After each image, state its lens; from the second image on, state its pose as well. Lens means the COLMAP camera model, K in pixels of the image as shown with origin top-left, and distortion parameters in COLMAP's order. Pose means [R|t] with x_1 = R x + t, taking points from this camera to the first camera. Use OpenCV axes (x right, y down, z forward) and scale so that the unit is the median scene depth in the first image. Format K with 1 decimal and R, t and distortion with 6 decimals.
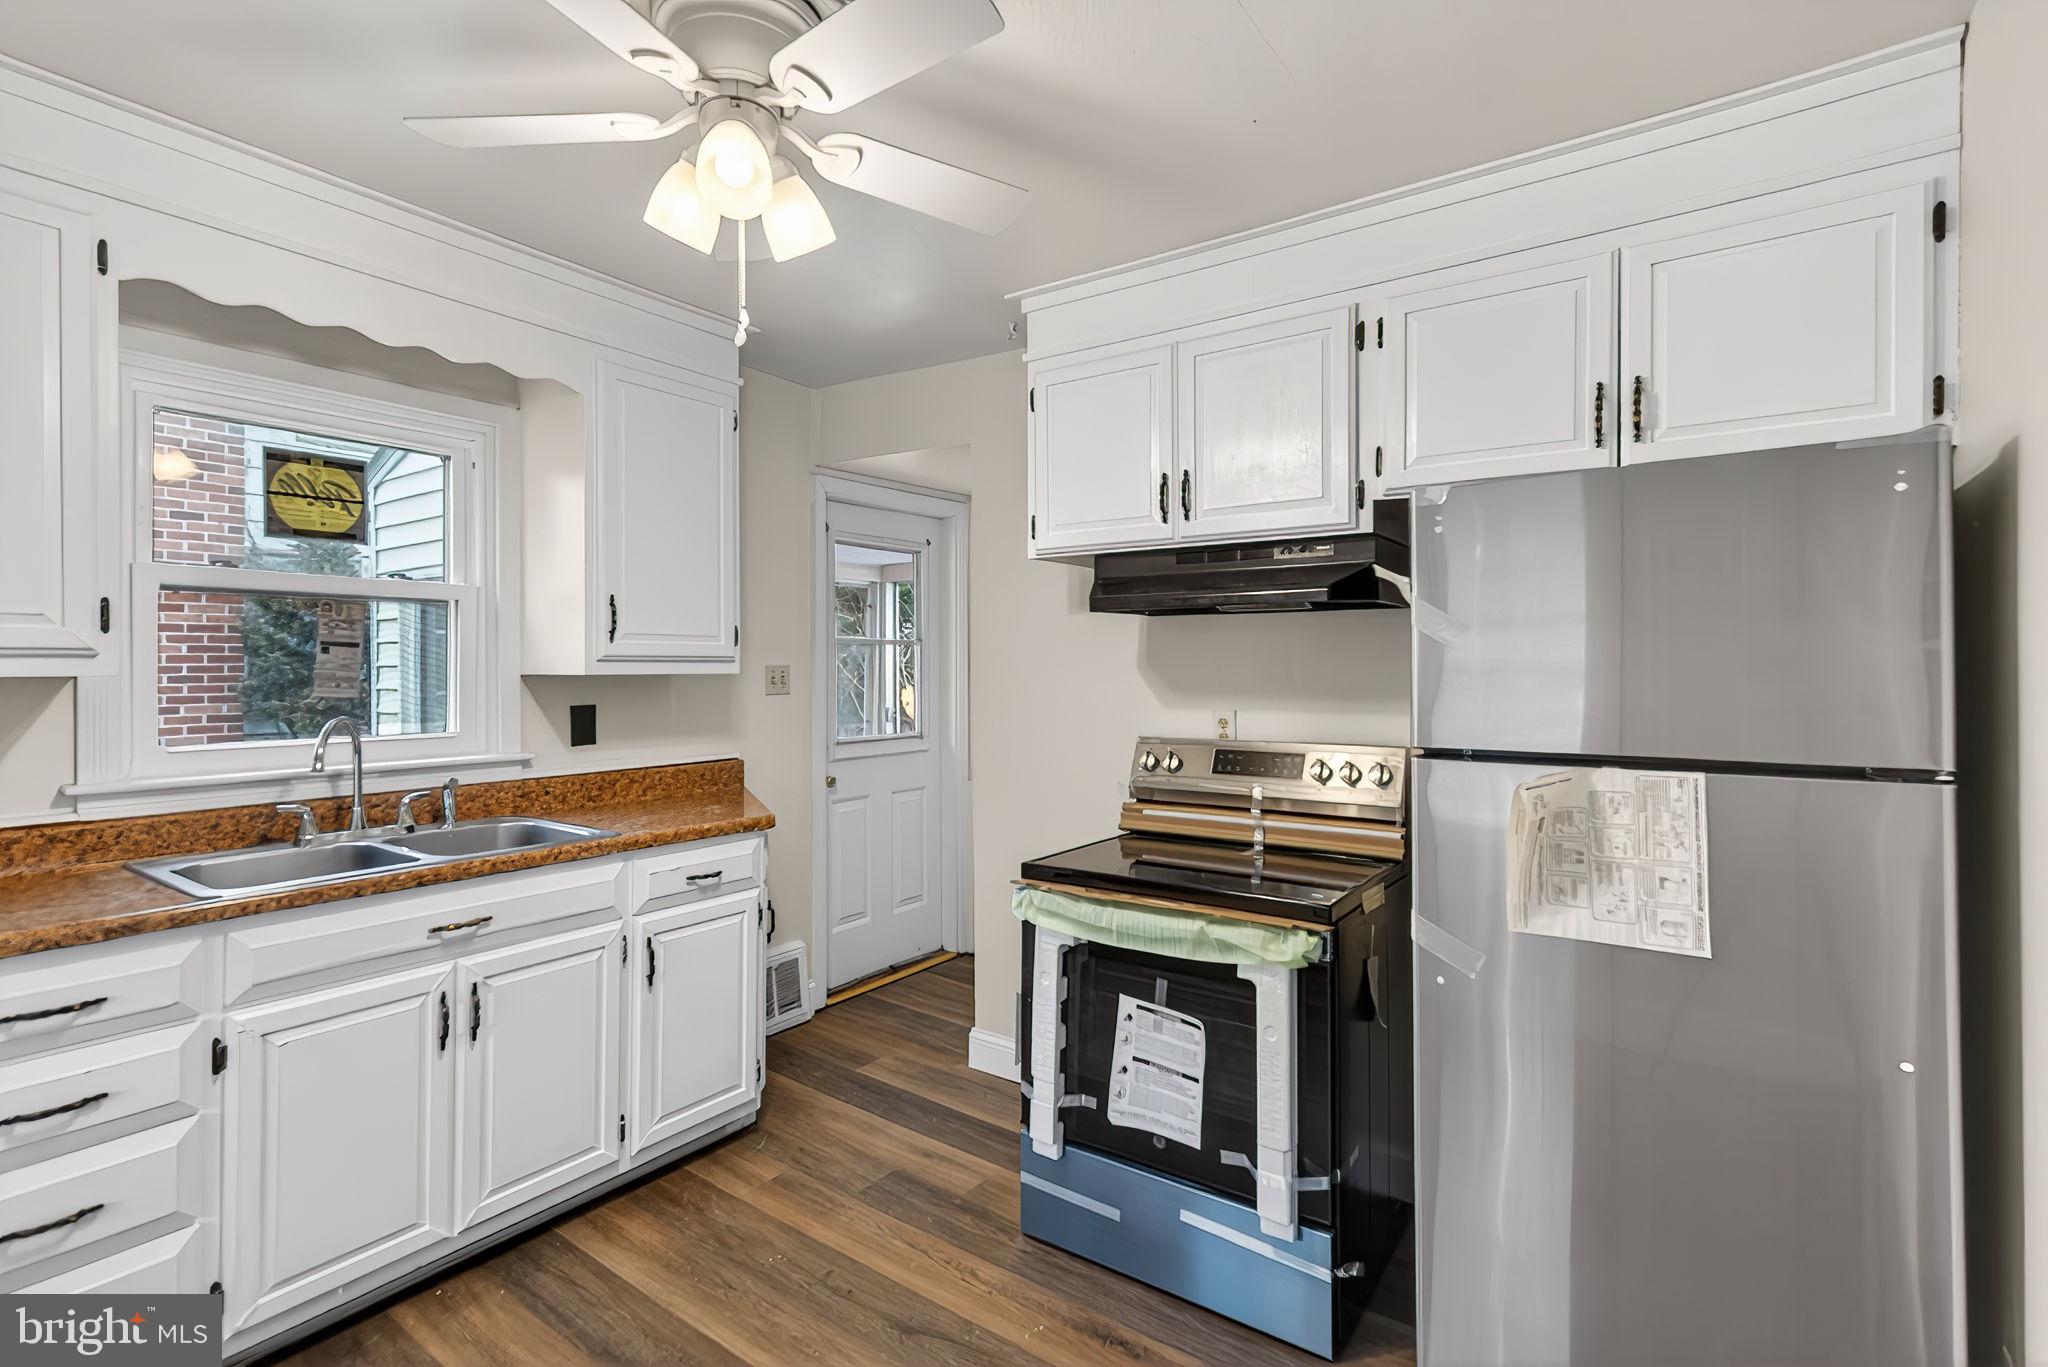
lens RADIAL K [[956.7, 0, 1030.2], [0, 956.7, 676.1], [0, 0, 1]] dist [0.012605, -0.000398]
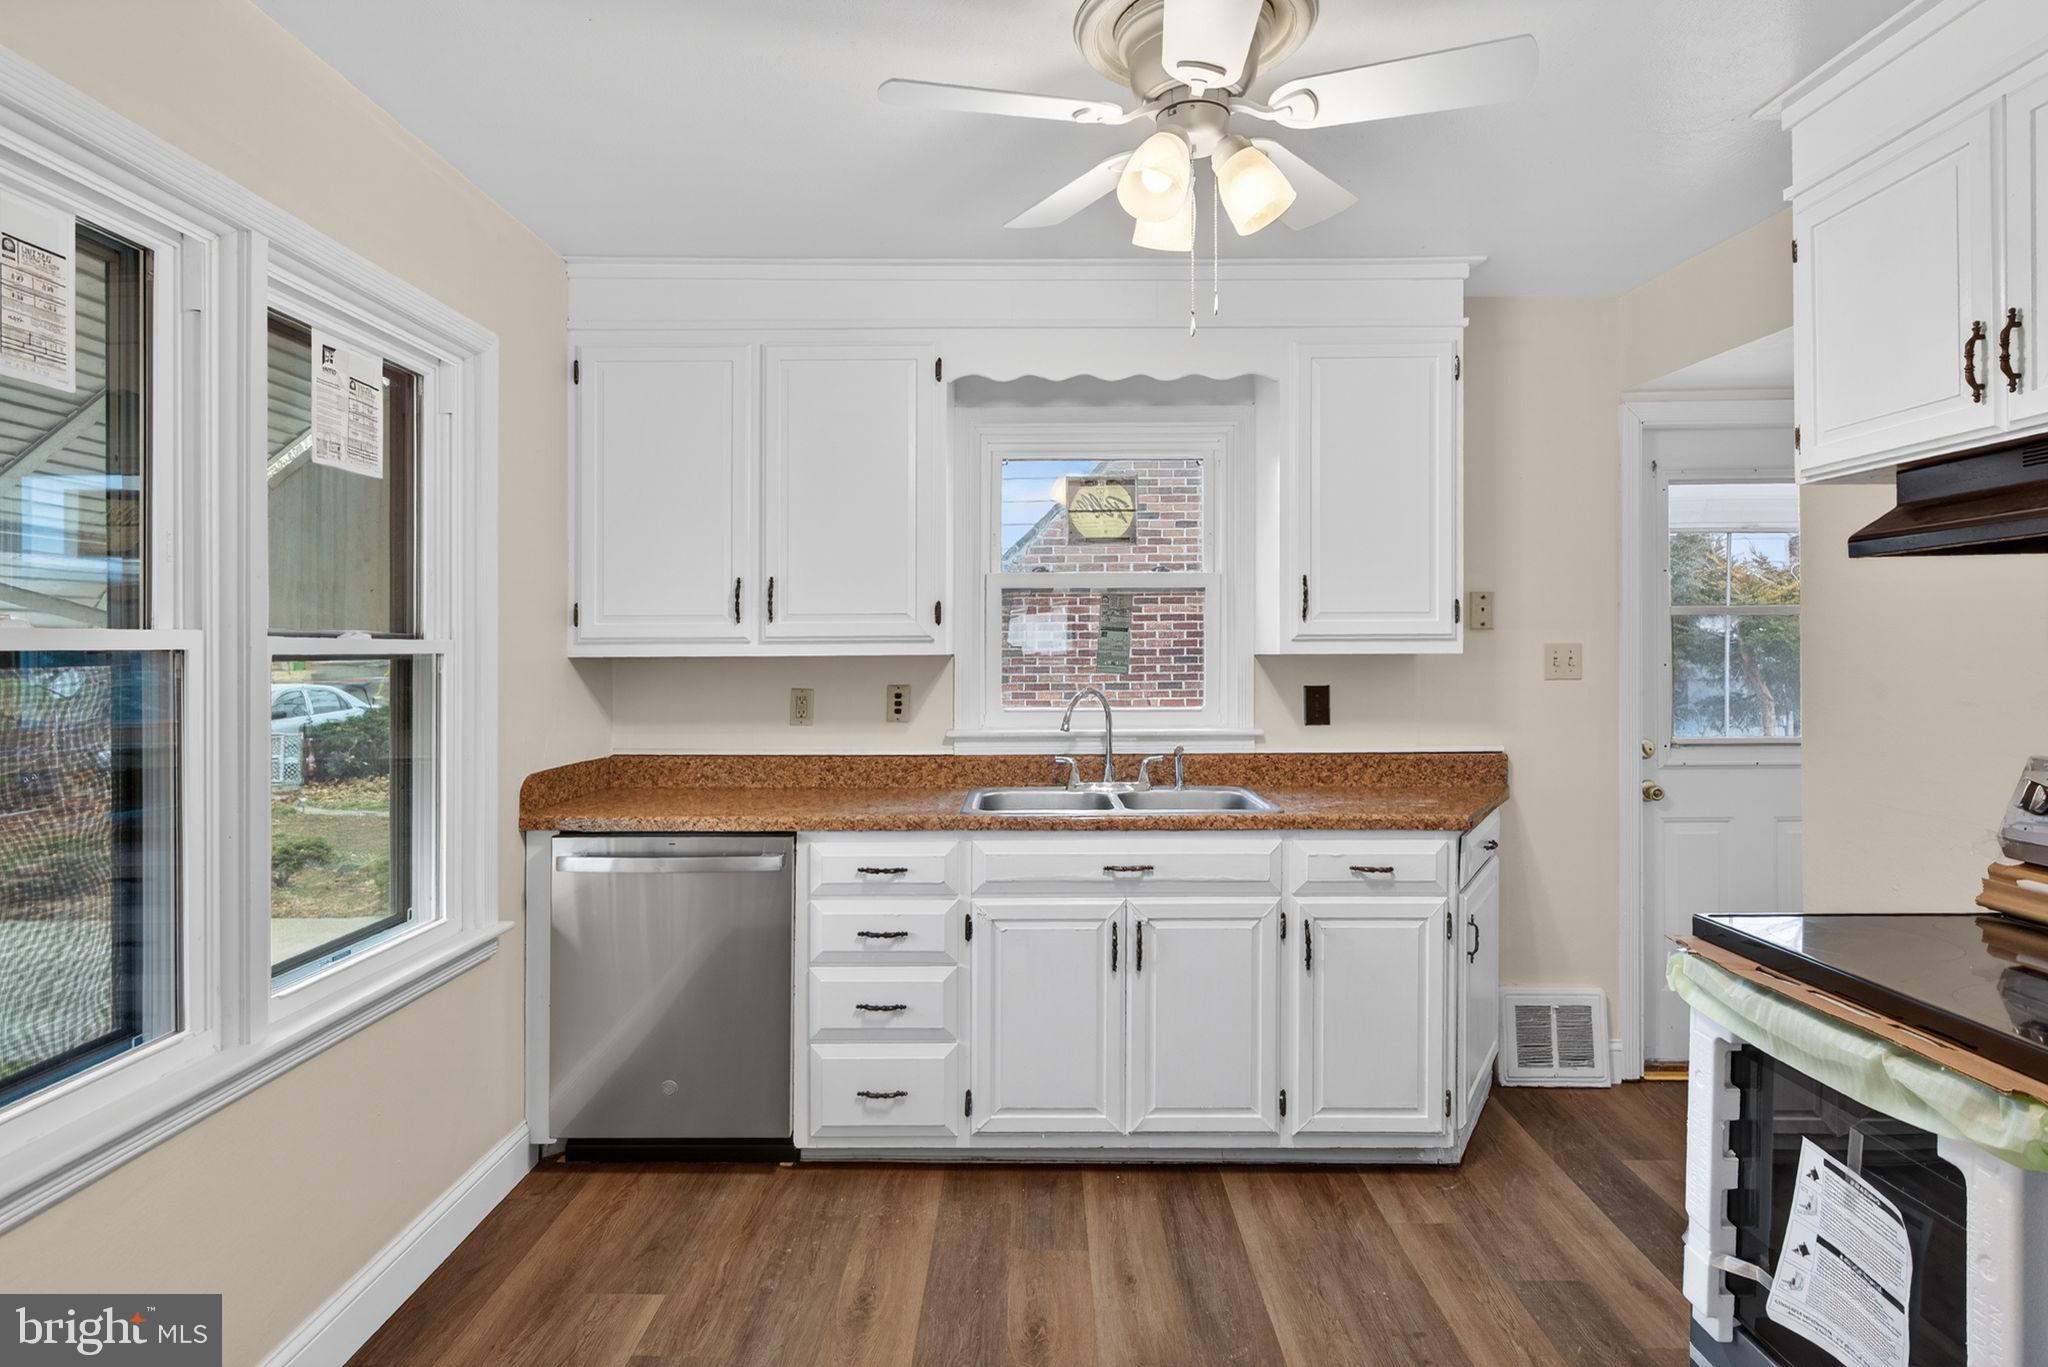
lens RADIAL K [[1104.2, 0, 1024.0], [0, 1104.2, 650.4], [0, 0, 1]] dist [0.001097, -0.002100]
pose [[0.575859, -0.004064, -0.817539, 0.377818], [-0.002528, 0.999974, -0.006752, 0.003400], [0.817545, 0.005955, 0.575833, 0.110432]]
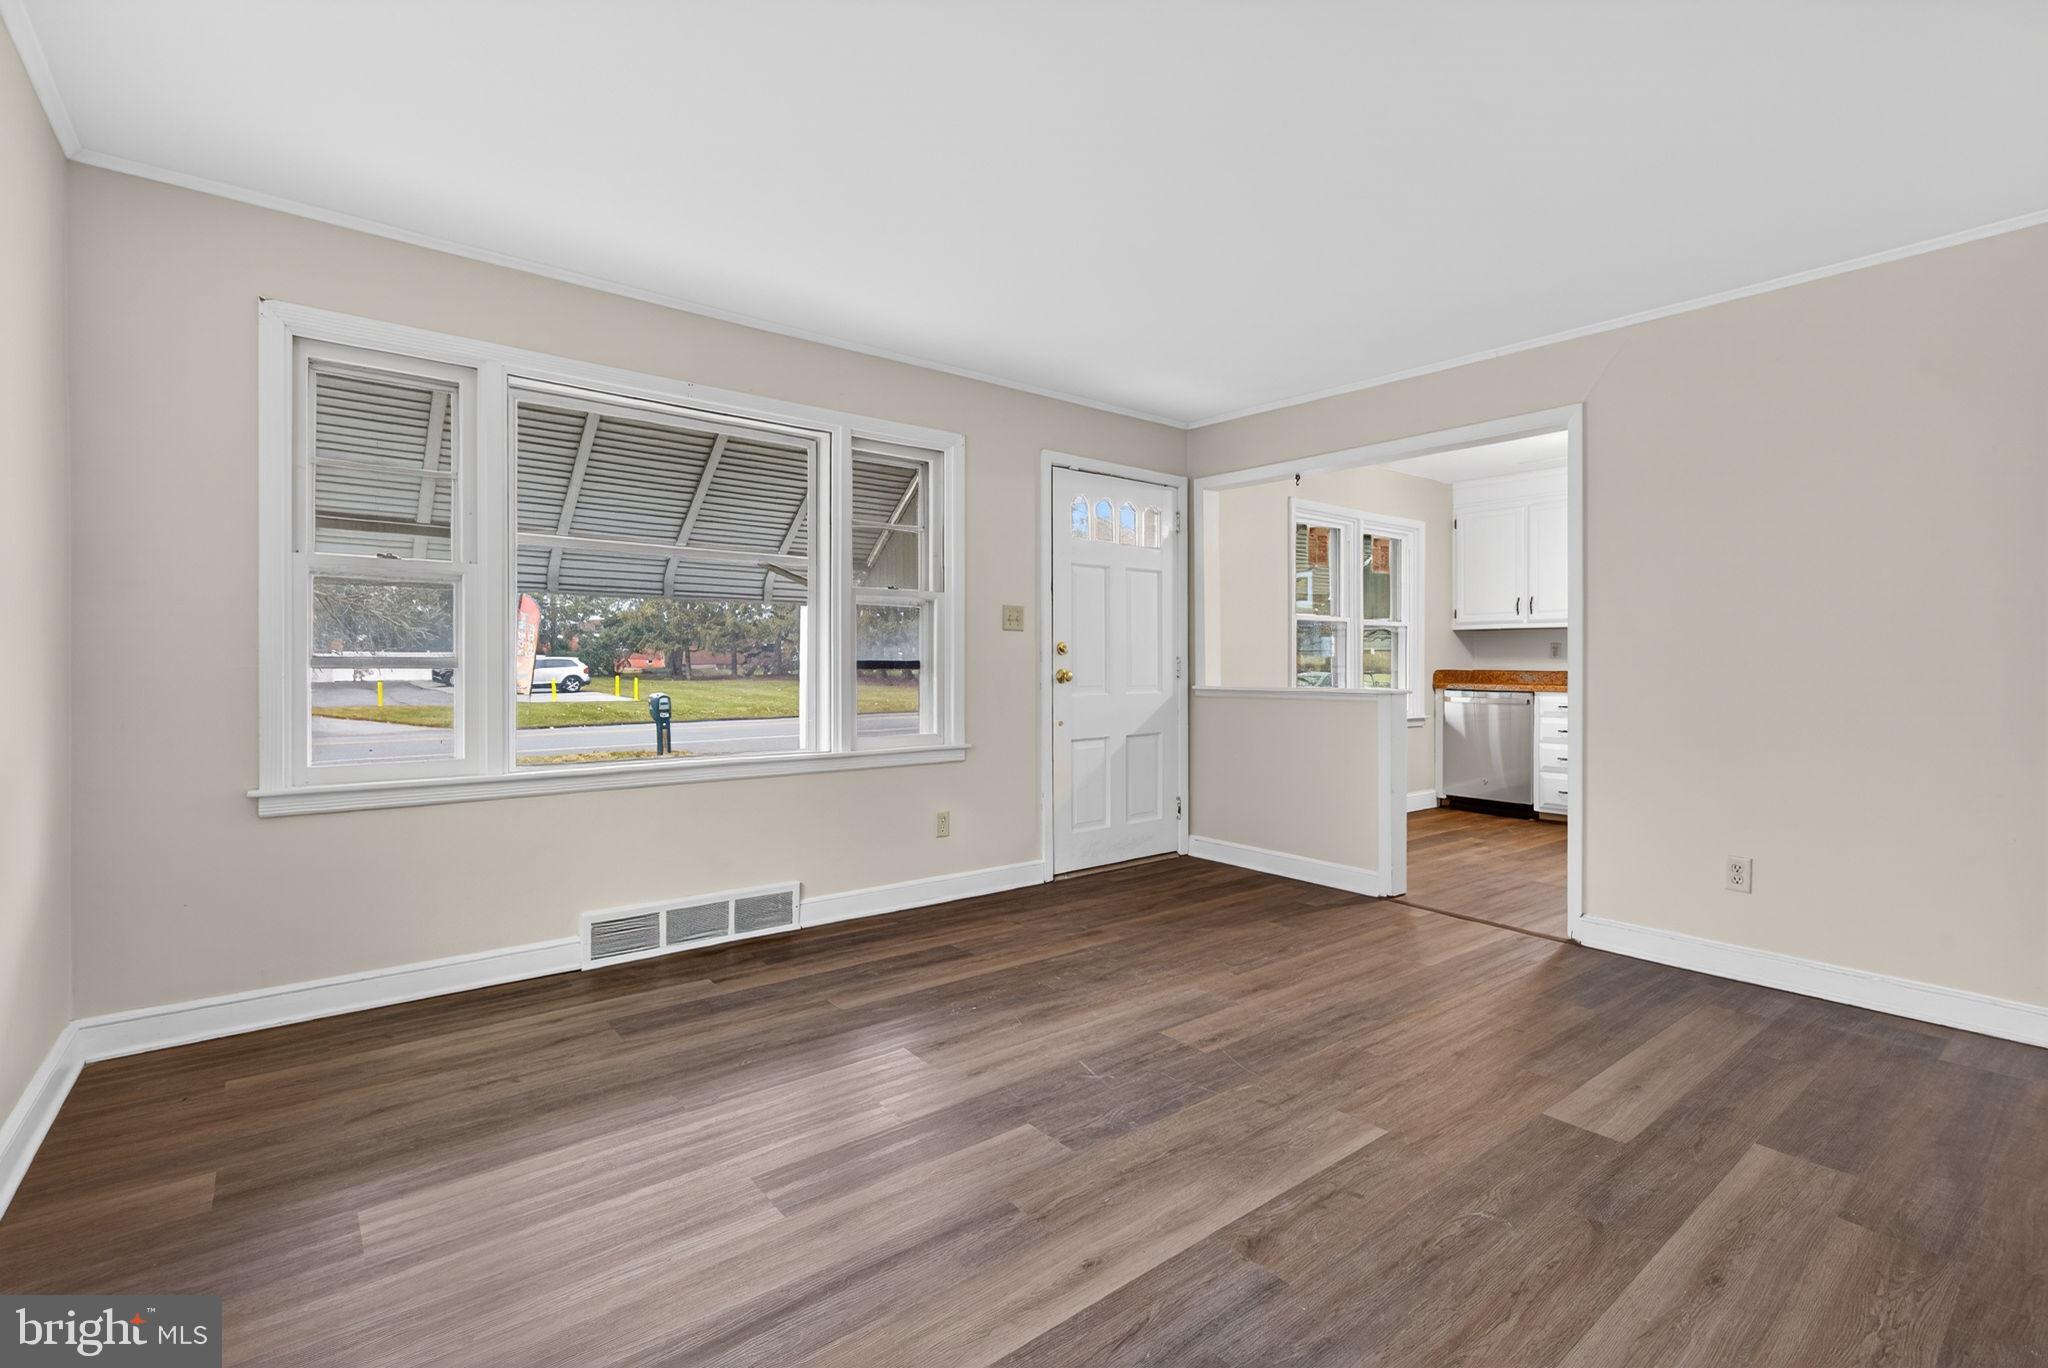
lens RADIAL K [[927.7, 0, 1030.7], [0, 927.7, 667.8], [0, 0, 1]] dist [0.004128, -0.000048]
pose [[-0.267866, 0.001536, -0.963455, 2.239458], [-0.008884, 0.999952, 0.004065, 0.125124], [0.963415, 0.009648, -0.267839, -0.087947]]
